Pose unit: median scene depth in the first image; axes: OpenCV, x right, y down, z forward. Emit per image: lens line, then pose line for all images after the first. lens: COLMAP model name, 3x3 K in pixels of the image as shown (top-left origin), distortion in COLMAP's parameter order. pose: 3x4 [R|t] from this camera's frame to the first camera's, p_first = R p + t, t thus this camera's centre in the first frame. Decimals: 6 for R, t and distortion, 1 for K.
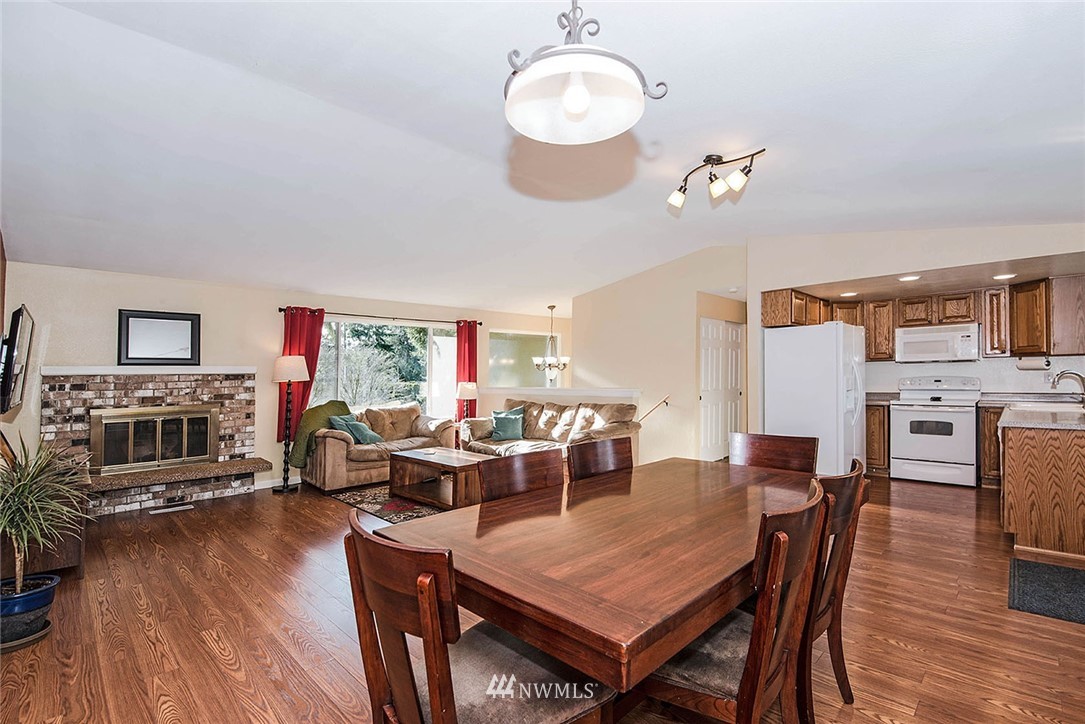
lens RADIAL K [[486.1, 0, 557.7], [0, 486.1, 396.1], [0, 0, 1]] dist [-0.011162, -0.005676]
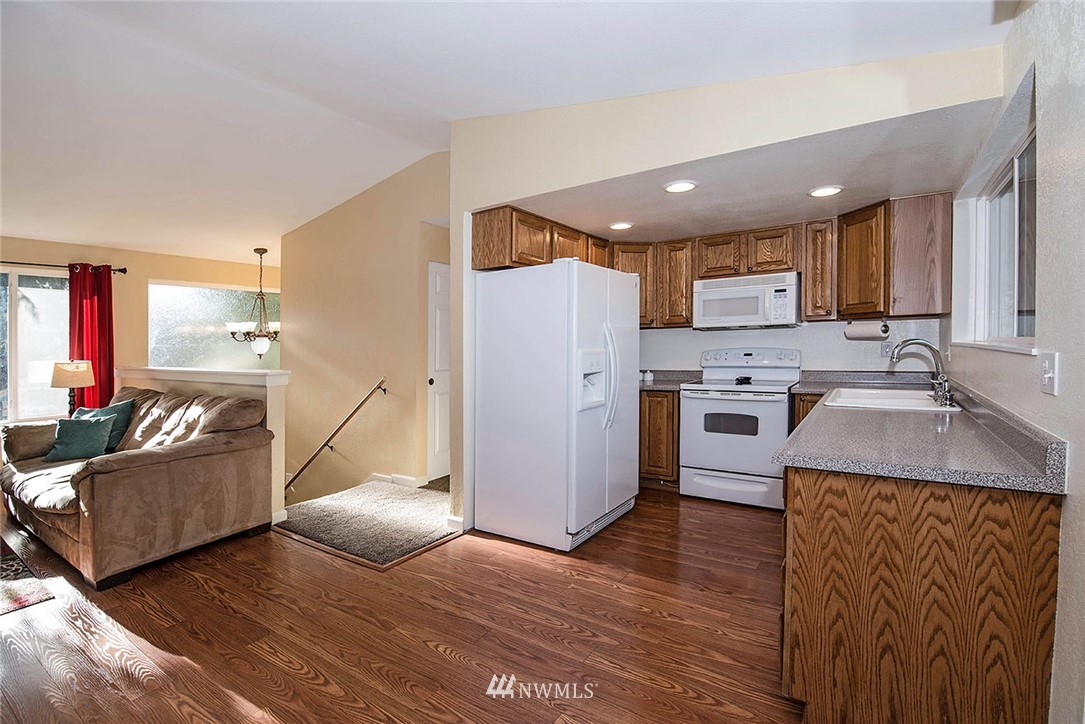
lens RADIAL K [[486.1, 0, 525.6], [0, 486.1, 386.3], [0, 0, 1]] dist [-0.011162, -0.005676]
pose [[0.988713, -0.014873, 0.149080, 0.402003], [0.008843, 0.999119, 0.041030, -0.019599], [-0.149559, -0.039248, 0.987974, 0.381533]]
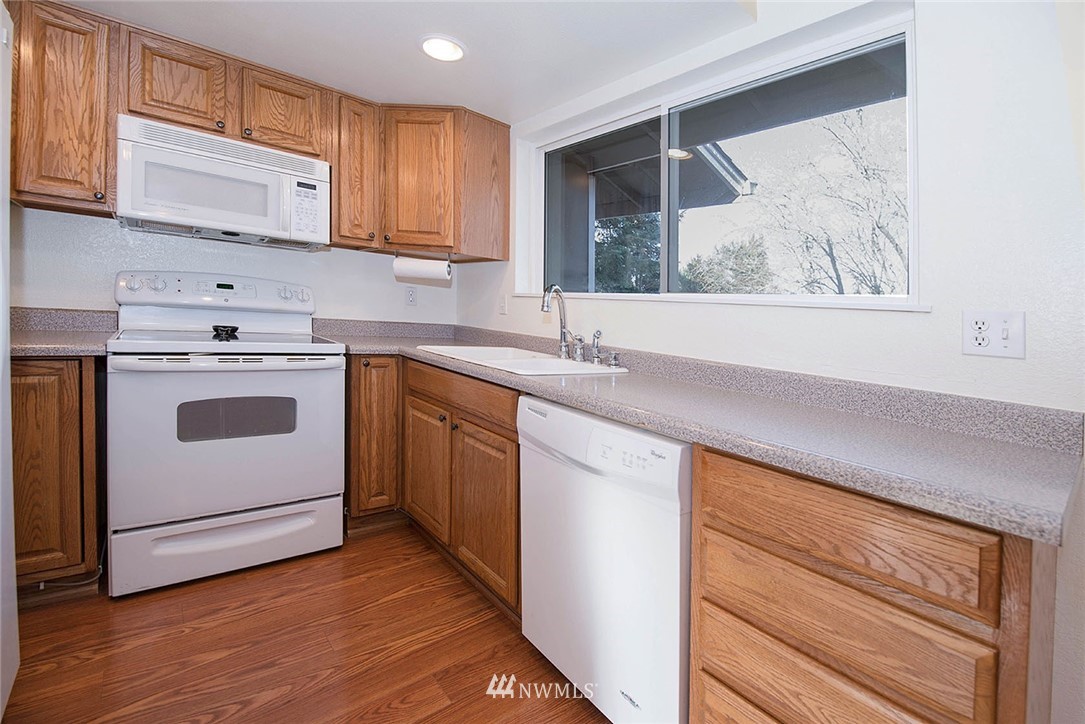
lens RADIAL K [[486.1, 0, 565.3], [0, 486.1, 341.6], [0, 0, 1]] dist [-0.011162, -0.005676]
pose [[0.087904, -0.028237, 0.995729, 0.467880], [-0.036495, 0.998836, 0.031546, -0.009980], [-0.995460, -0.039112, 0.086771, 0.771778]]
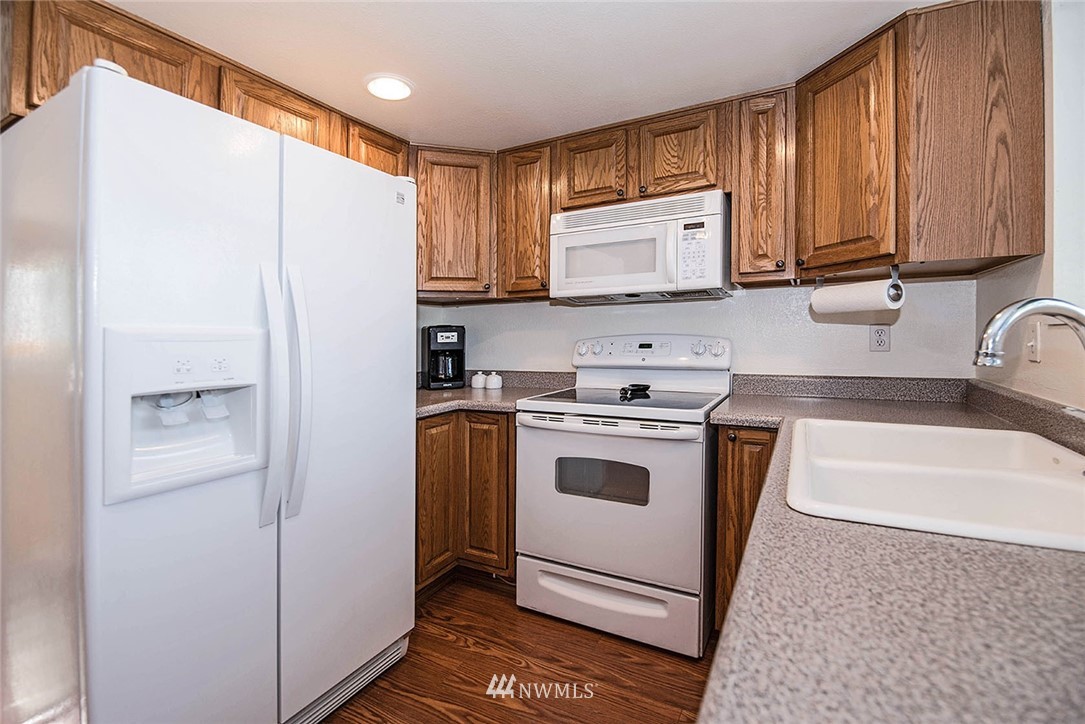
lens RADIAL K [[486.1, 0, 534.7], [0, 486.1, 379.0], [0, 0, 1]] dist [-0.011162, -0.005676]
pose [[0.964631, -0.018530, 0.262951, 0.665798], [0.007036, 0.998981, 0.044588, -0.025588], [-0.263509, -0.041161, 0.963778, 0.705689]]
